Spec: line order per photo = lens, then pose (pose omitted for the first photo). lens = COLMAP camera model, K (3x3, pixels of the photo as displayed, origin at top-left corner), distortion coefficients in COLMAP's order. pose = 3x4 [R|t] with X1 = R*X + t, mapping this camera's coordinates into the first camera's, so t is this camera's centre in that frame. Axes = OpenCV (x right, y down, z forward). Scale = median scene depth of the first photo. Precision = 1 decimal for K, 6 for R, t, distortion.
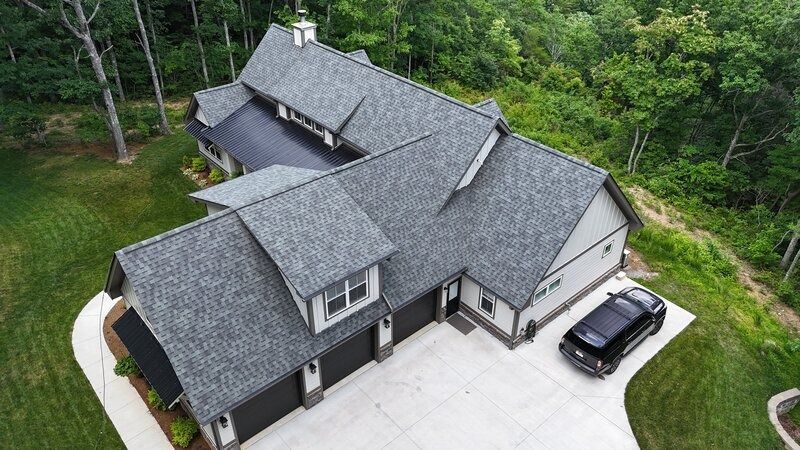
lens RADIAL K [[588.8, 0, 402.3], [0, 588.8, 223.2], [0, 0, 1]] dist [0.077535, -0.075556]
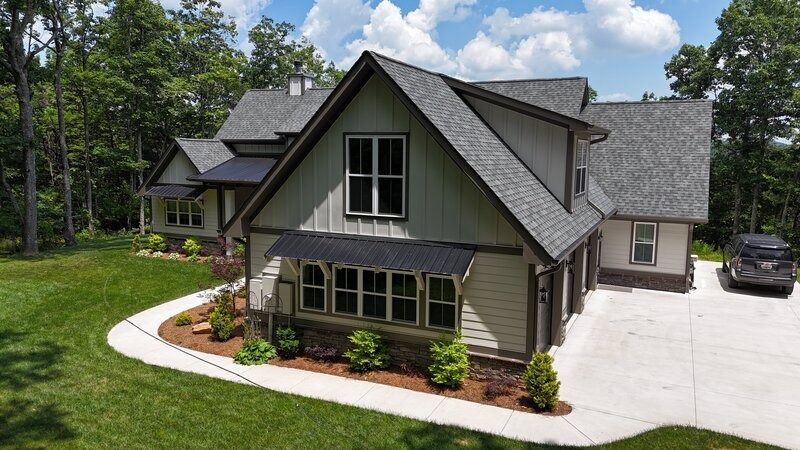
lens RADIAL K [[588.8, 0, 402.3], [0, 588.8, 223.2], [0, 0, 1]] dist [0.077535, -0.075556]
pose [[0.914654, -0.040703, 0.402182, -0.583538], [0.219285, 0.885768, -0.409058, 0.418207], [-0.339591, 0.462339, 0.819098, 0.415740]]
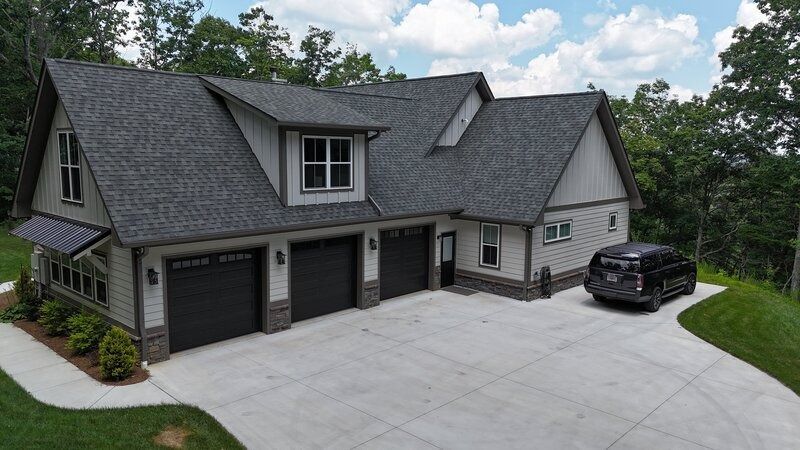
lens RADIAL K [[588.8, 0, 402.3], [0, 588.8, 223.2], [0, 0, 1]] dist [0.077535, -0.075556]
pose [[0.995483, -0.001786, 0.094920, -0.063274], [0.044880, 0.889900, -0.453942, 0.513809], [-0.083658, 0.456152, 0.885961, 0.278206]]
